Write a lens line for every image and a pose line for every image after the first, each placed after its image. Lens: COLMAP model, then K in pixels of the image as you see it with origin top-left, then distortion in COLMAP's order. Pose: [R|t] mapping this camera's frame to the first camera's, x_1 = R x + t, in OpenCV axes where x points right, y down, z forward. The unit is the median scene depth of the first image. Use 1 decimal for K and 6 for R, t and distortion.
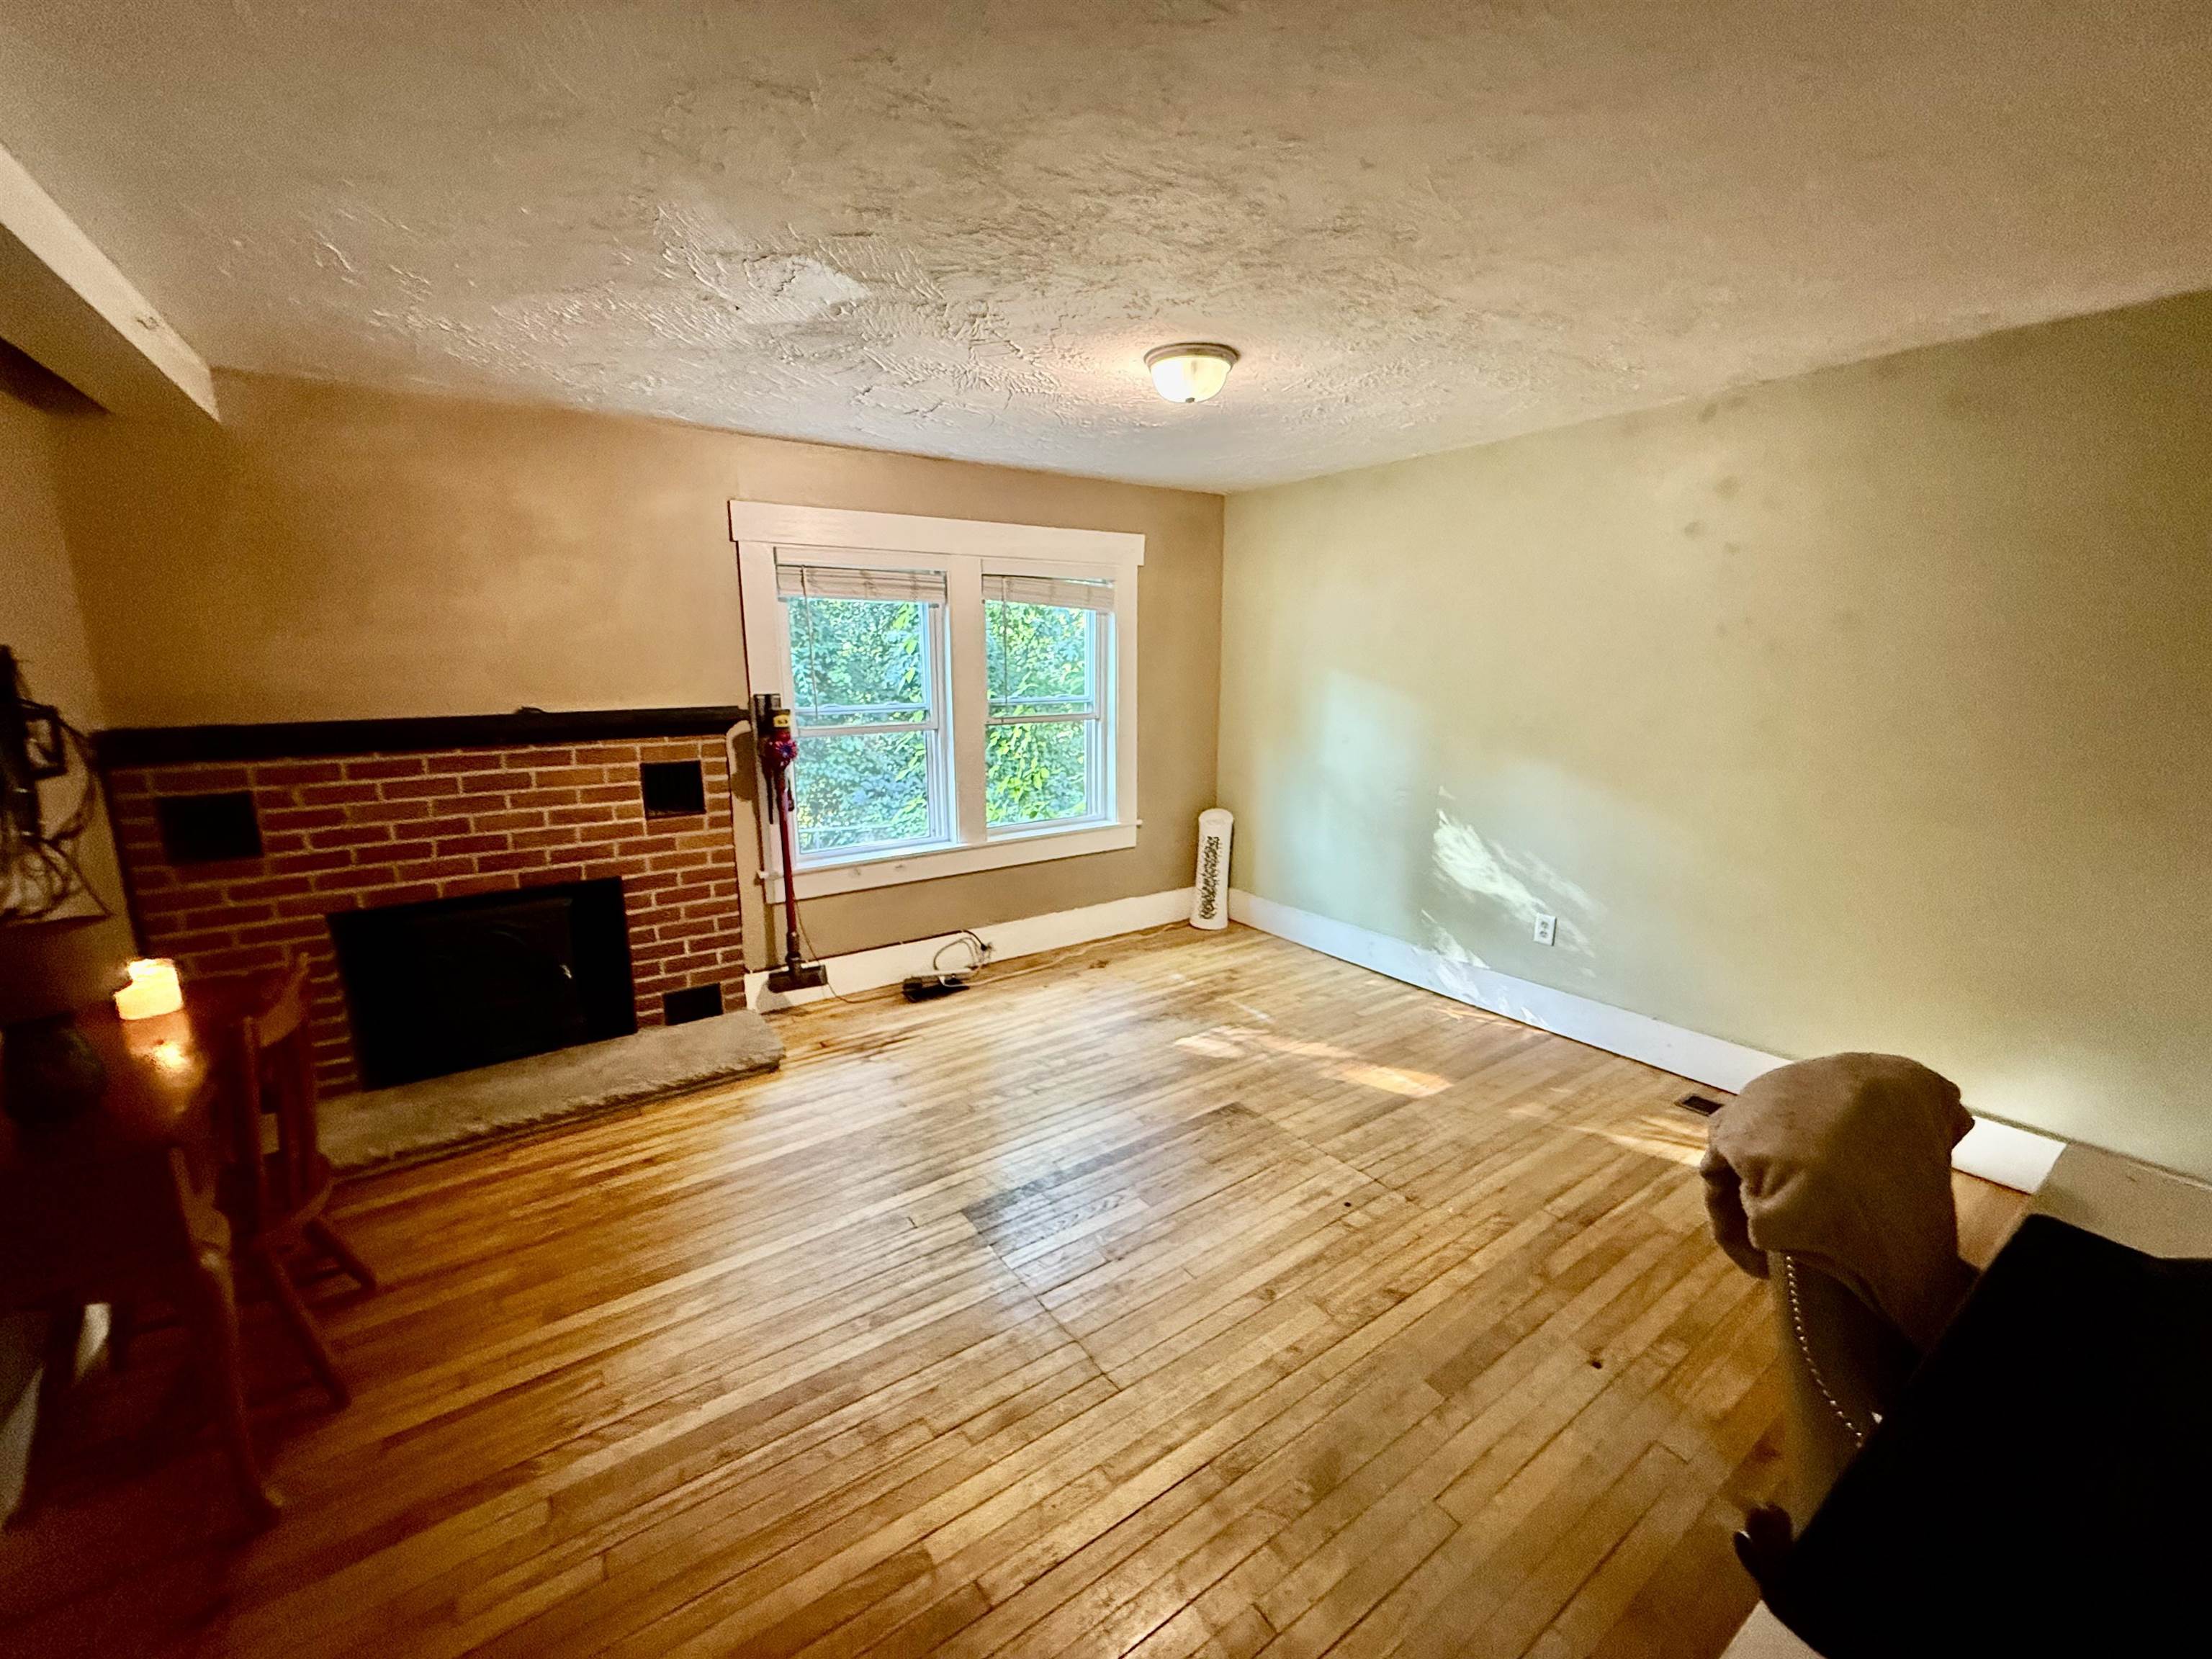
lens RADIAL K [[882.4, 0, 1106.0], [0, 882.4, 829.5], [0, 0, 1]] dist [0.000205, -0.000171]
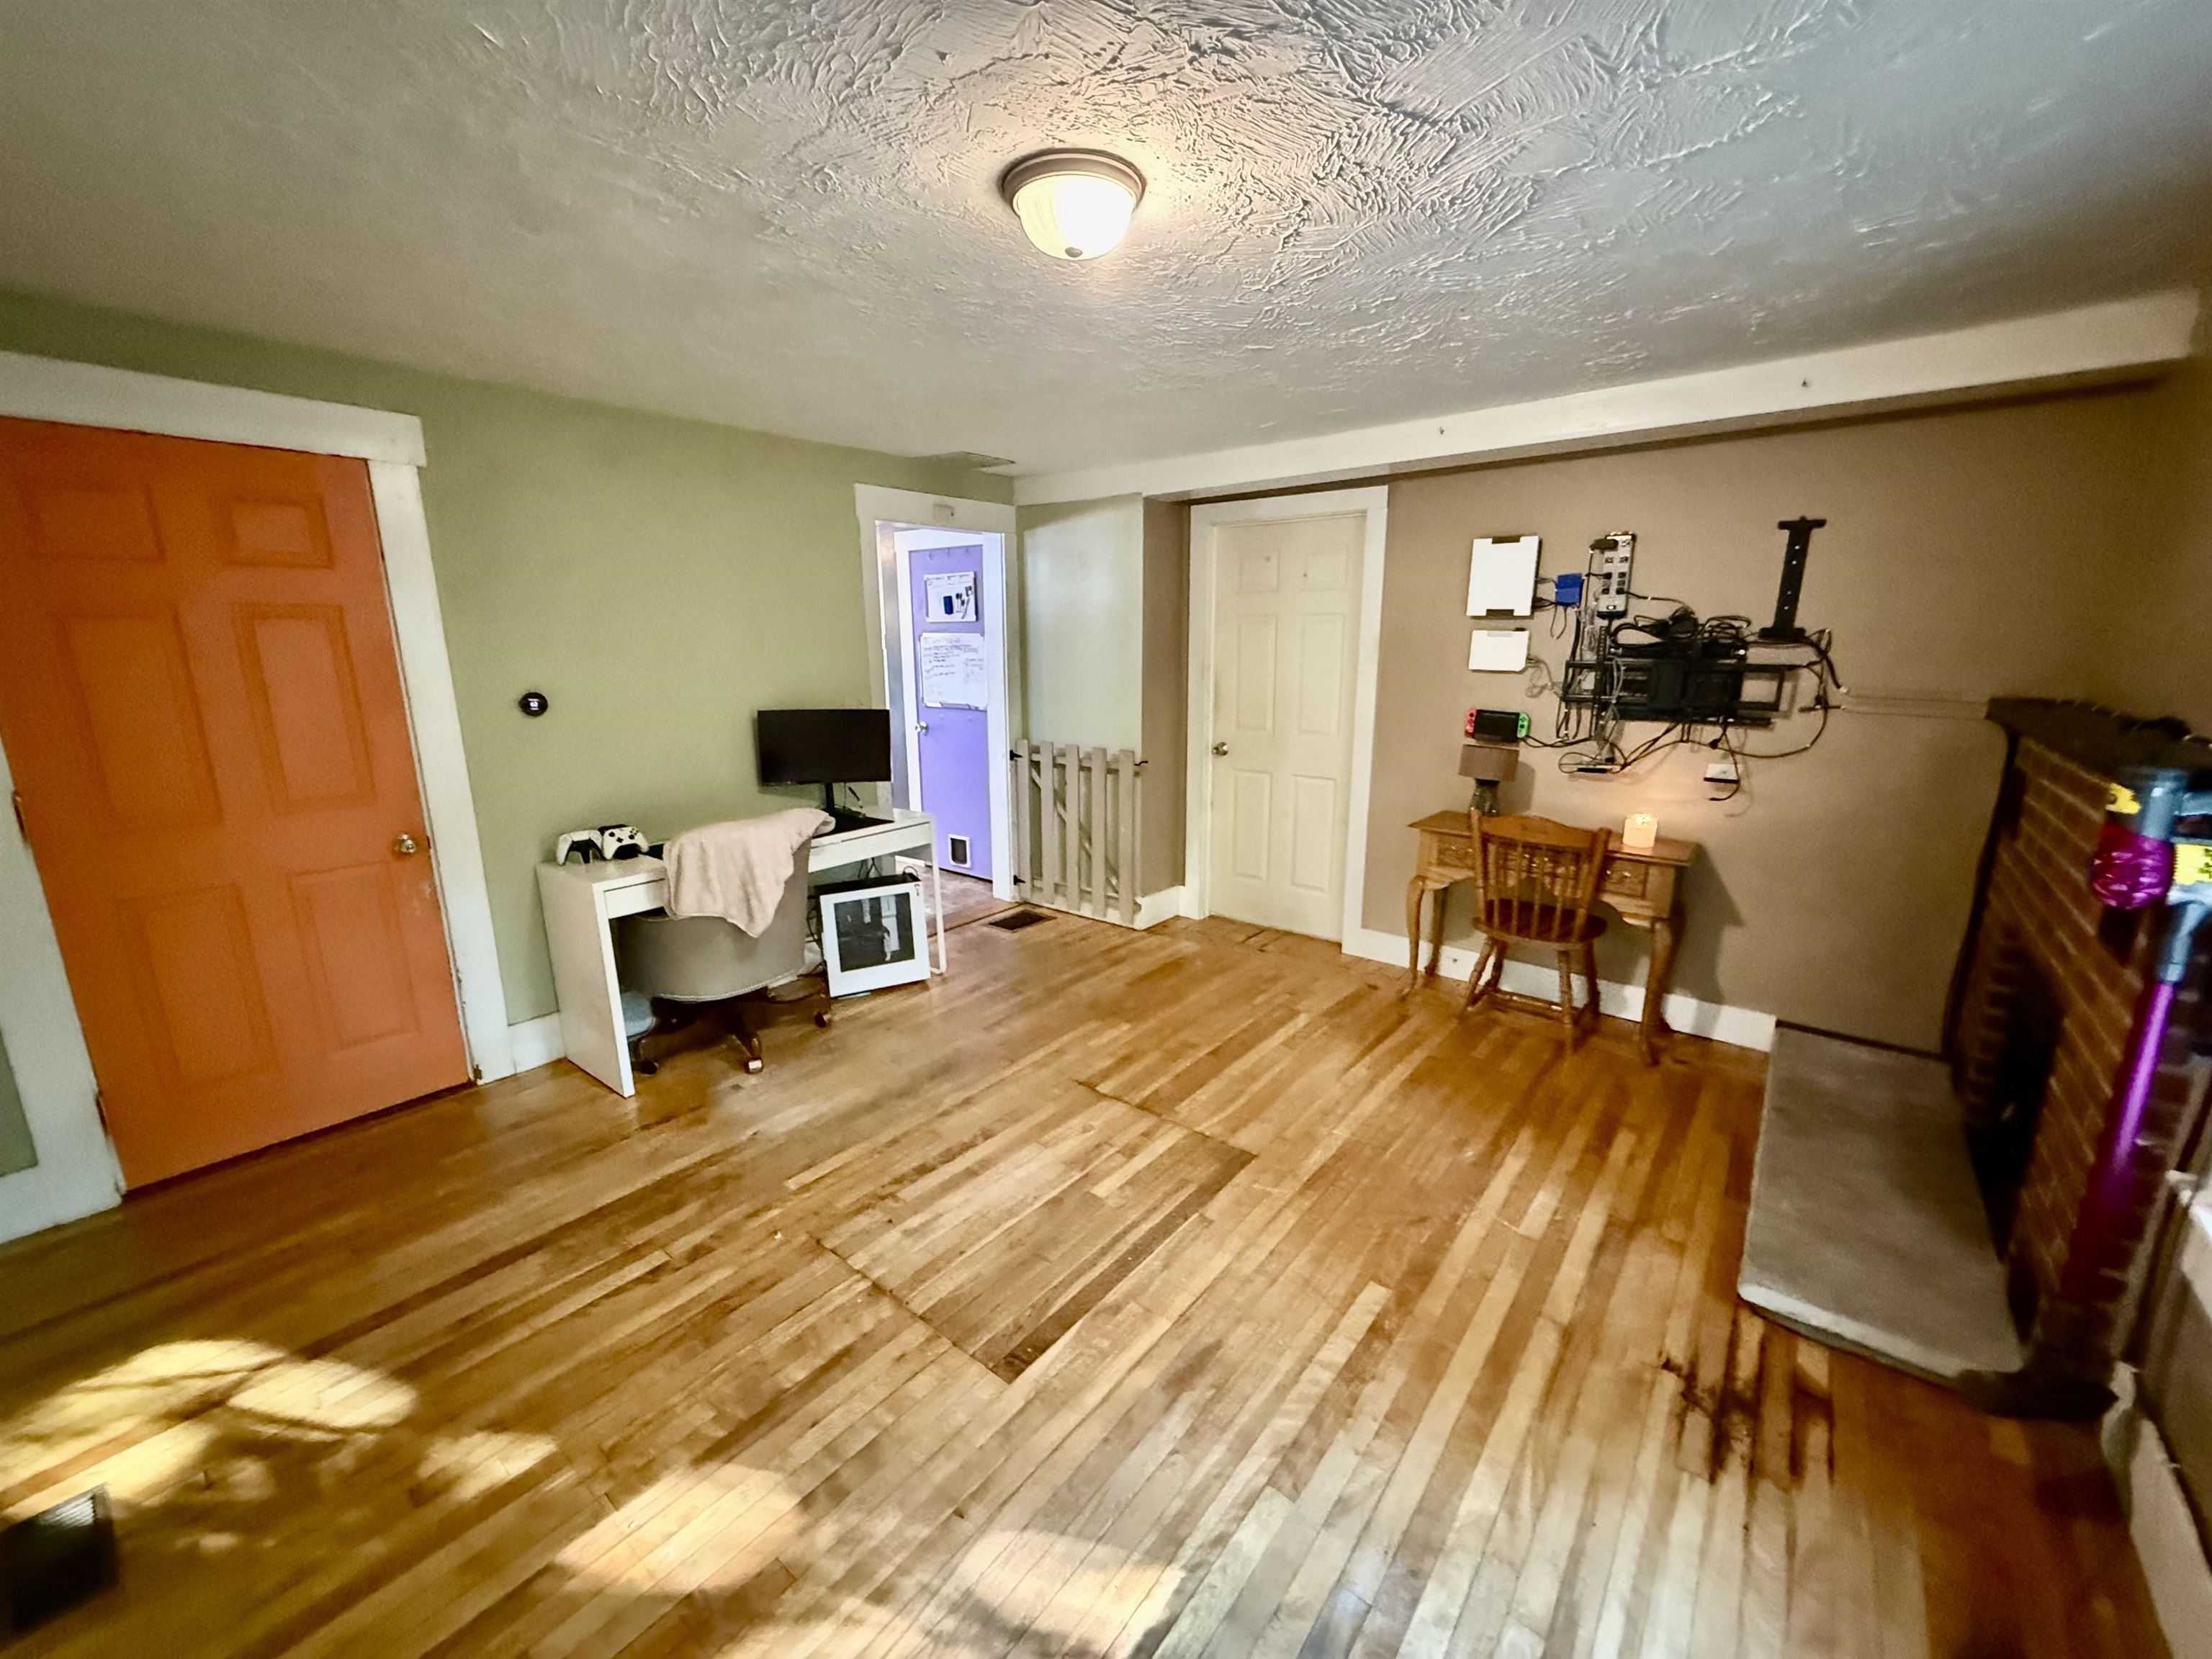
lens RADIAL K [[882.4, 0, 1106.0], [0, 882.4, 829.5], [0, 0, 1]] dist [0.000205, -0.000171]
pose [[-0.961952, 0.068443, -0.264506, 0.222995], [-0.042319, 0.919107, 0.391730, -0.286120], [0.269920, 0.388019, -0.881240, 1.427427]]
